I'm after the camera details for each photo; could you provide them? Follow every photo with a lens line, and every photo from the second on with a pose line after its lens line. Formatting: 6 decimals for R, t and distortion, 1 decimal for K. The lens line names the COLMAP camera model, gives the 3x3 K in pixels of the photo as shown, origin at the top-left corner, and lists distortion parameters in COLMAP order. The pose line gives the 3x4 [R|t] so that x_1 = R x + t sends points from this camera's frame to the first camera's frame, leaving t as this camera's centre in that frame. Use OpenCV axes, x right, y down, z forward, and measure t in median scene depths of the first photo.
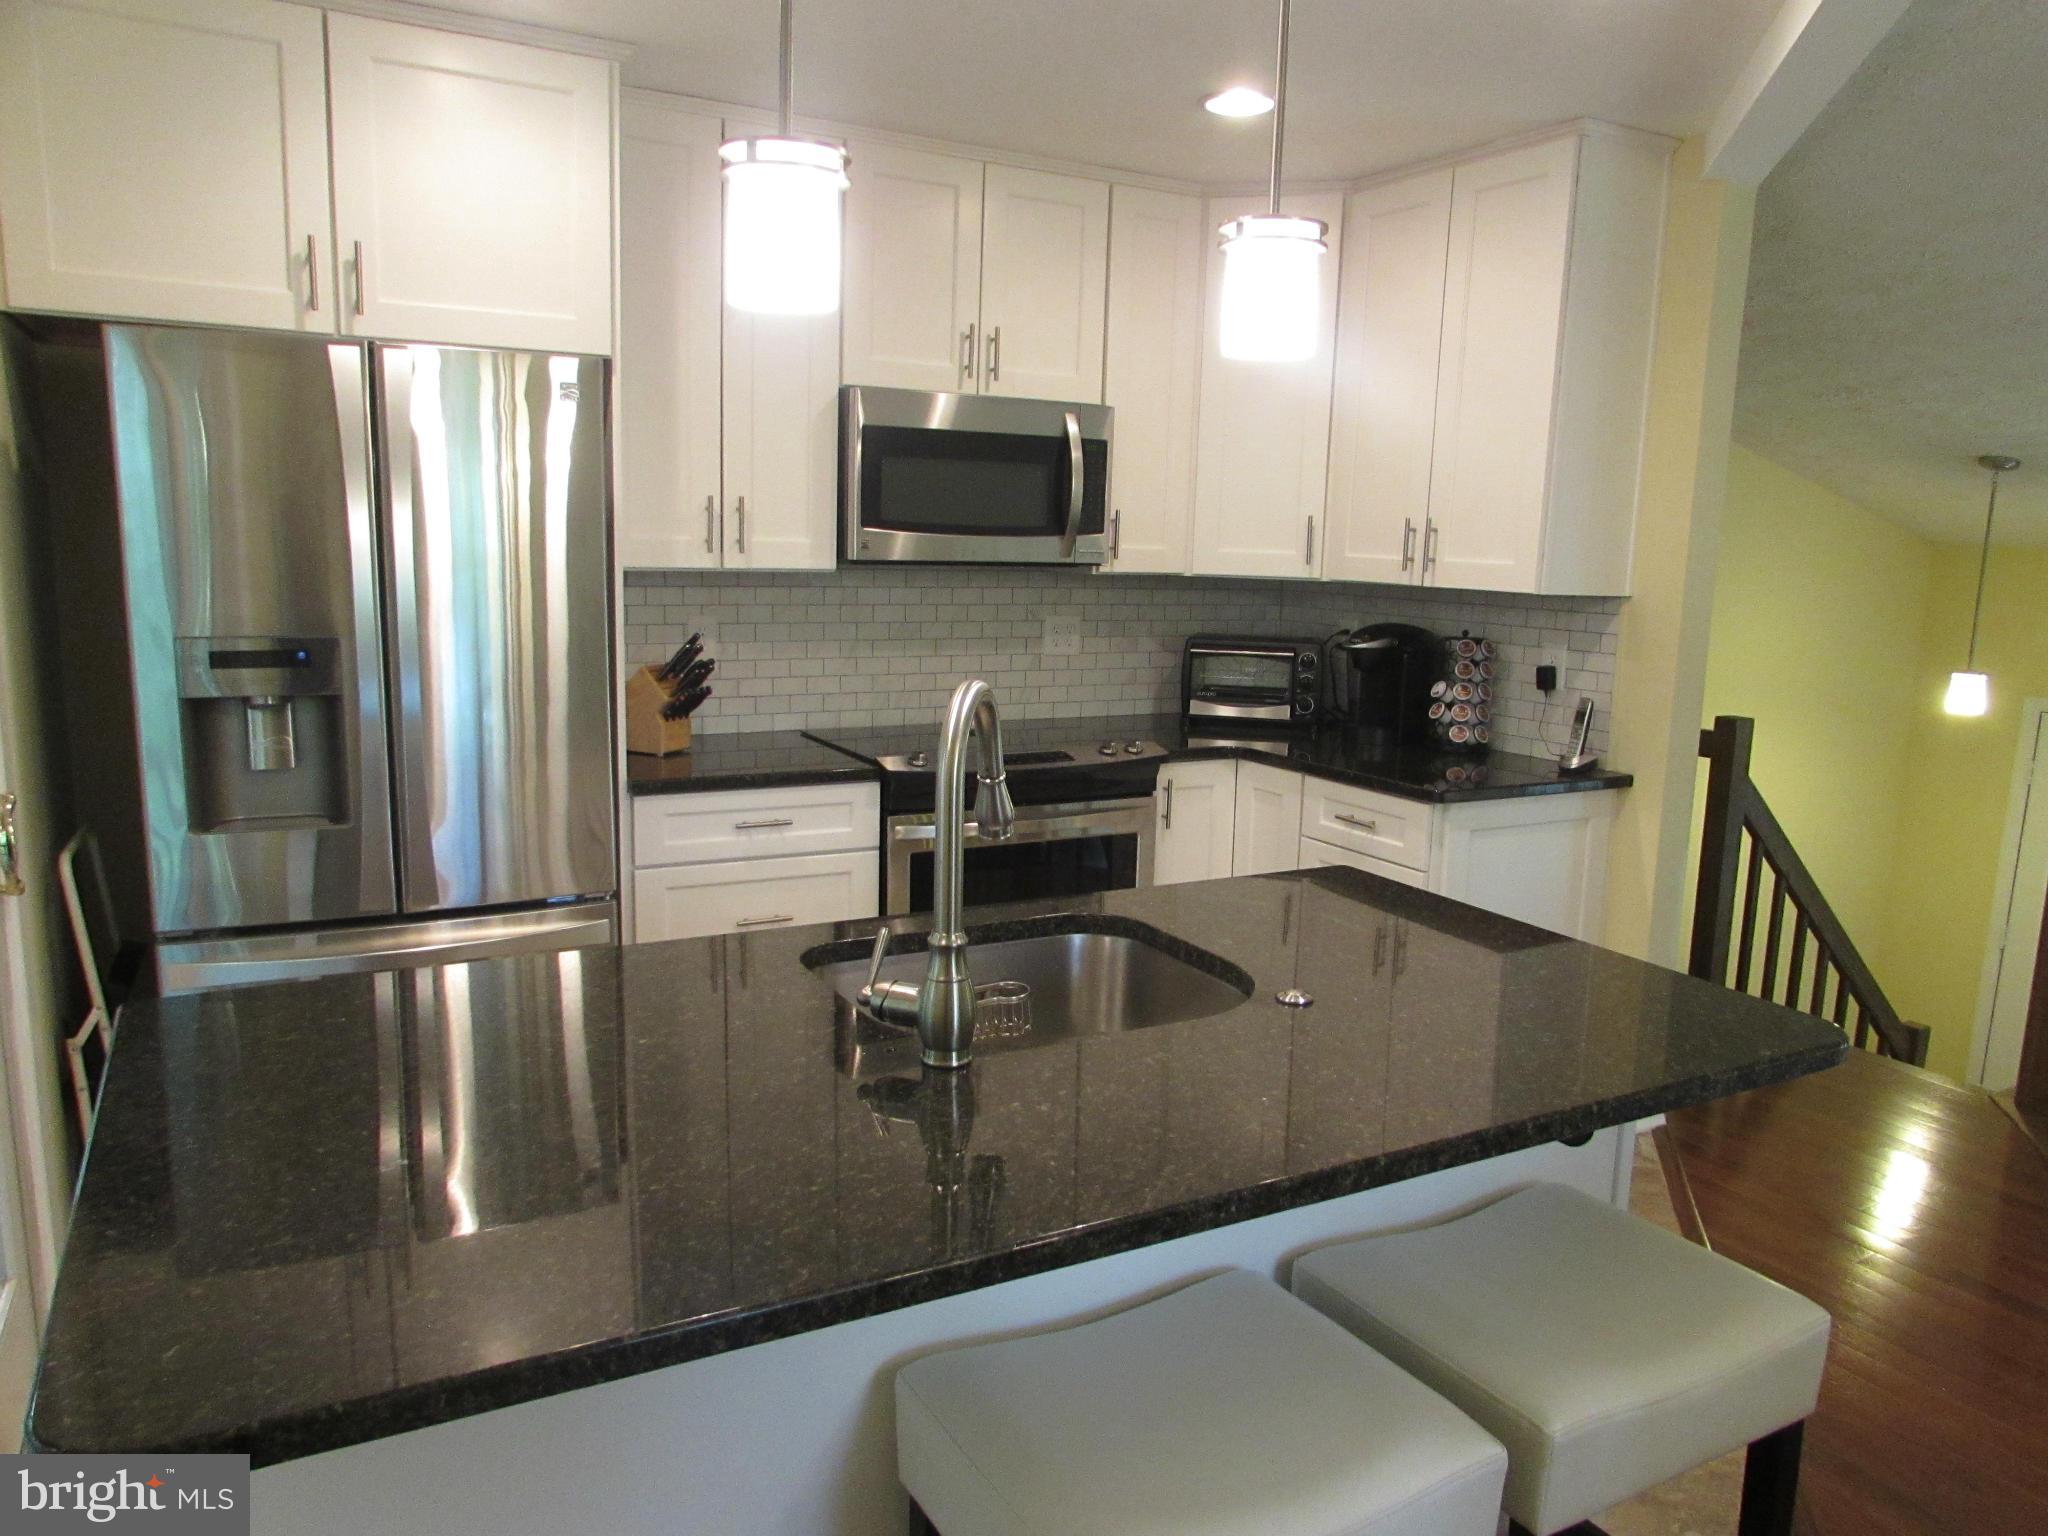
lens RADIAL K [[1431.2, 0, 1030.6], [0, 1431.2, 759.7], [0, 0, 1]] dist [-0.049913, 0.001067]
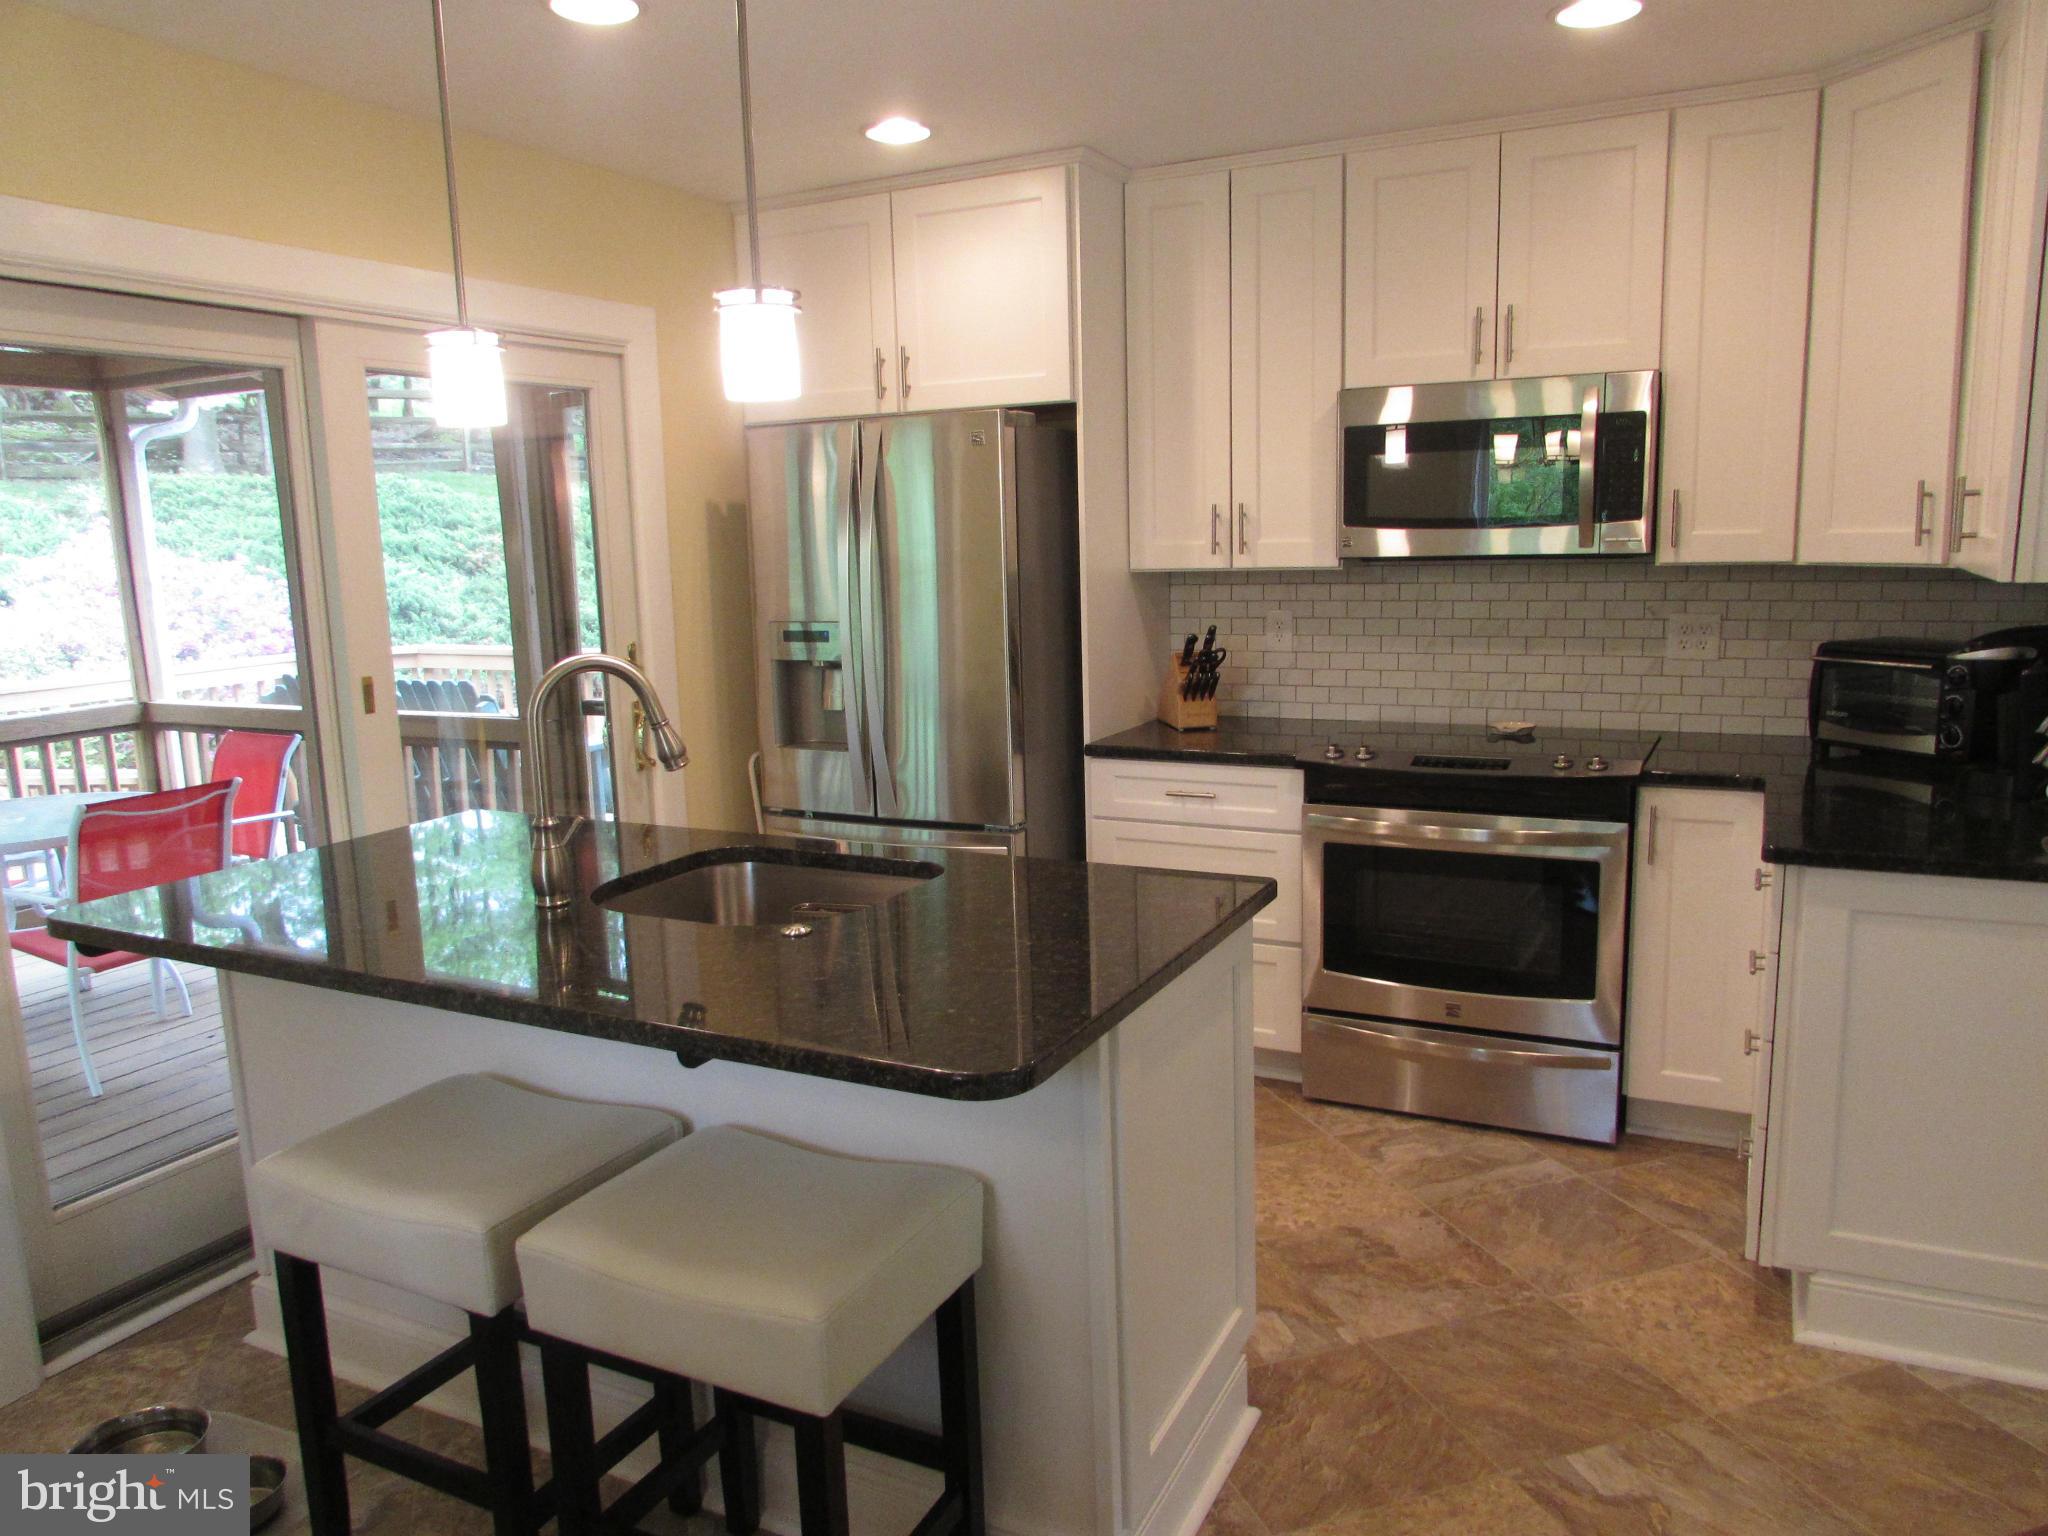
lens RADIAL K [[1431.2, 0, 1030.6], [0, 1431.2, 759.7], [0, 0, 1]] dist [-0.049913, 0.001067]
pose [[0.564727, 0.087403, -0.820636, 0.572571], [-0.085942, 0.995198, 0.046853, -0.021131], [0.820790, 0.044068, 0.569527, 0.215748]]
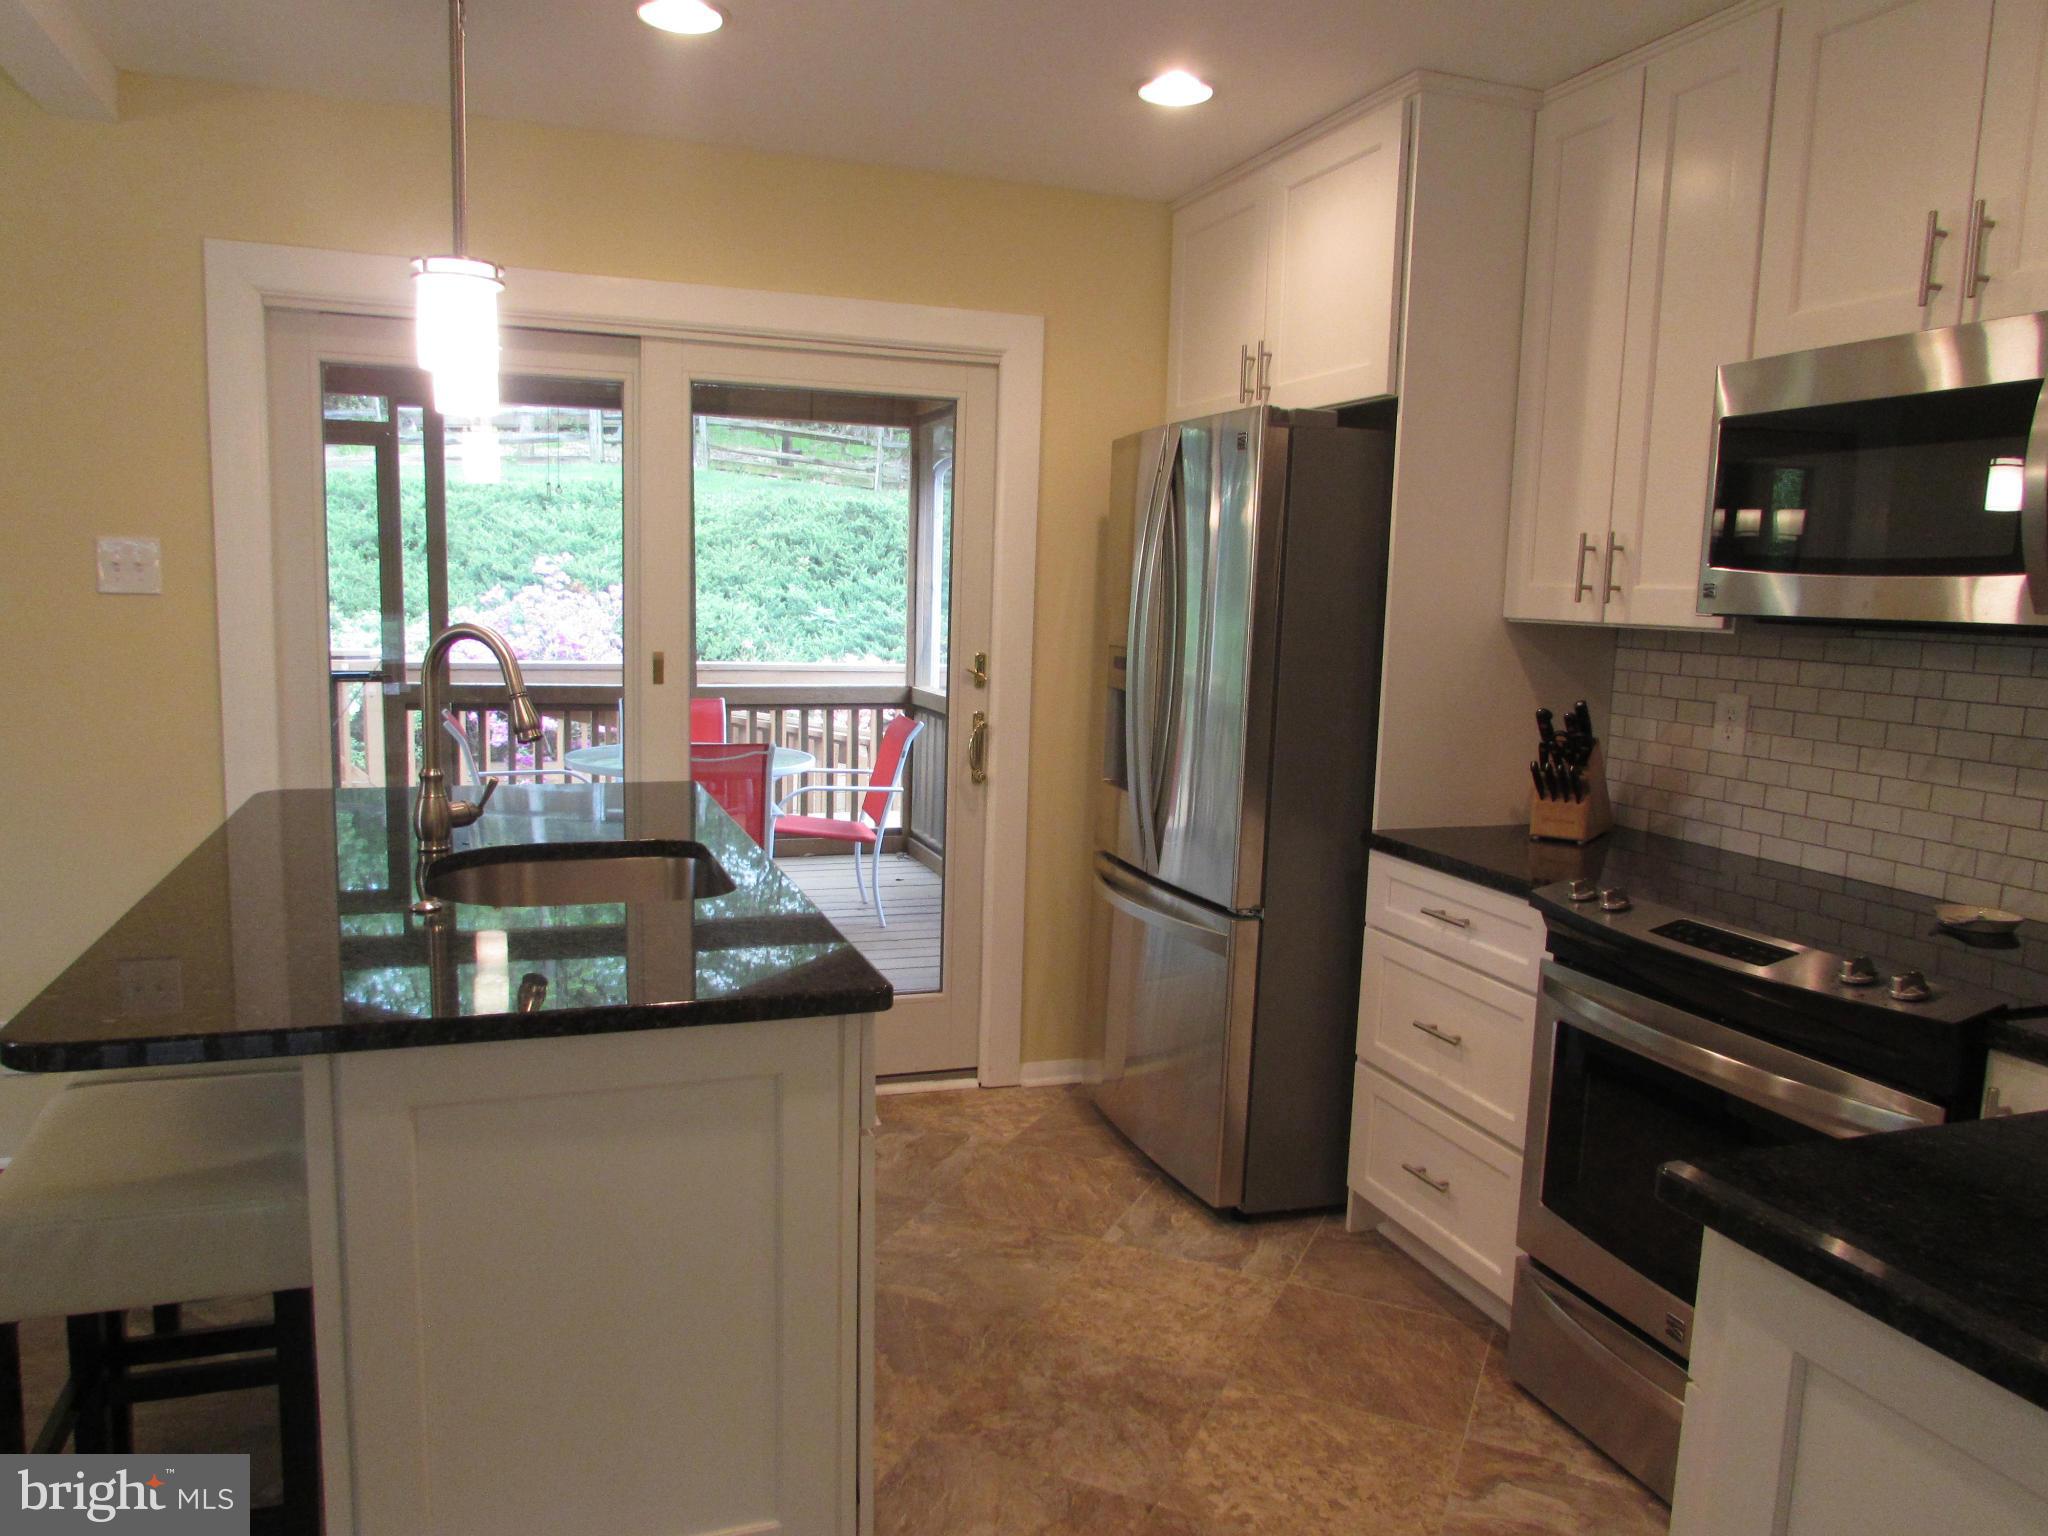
lens RADIAL K [[1442.2, 0, 1024.0], [0, 1442.2, 768.0], [0, 0, 1]] dist [-0.037445, -0.000413]
pose [[-0.149663, 0.092431, -0.984407, 0.576227], [-0.189166, 0.974552, 0.120266, -0.081788], [0.970473, 0.204216, -0.128370, 0.731972]]
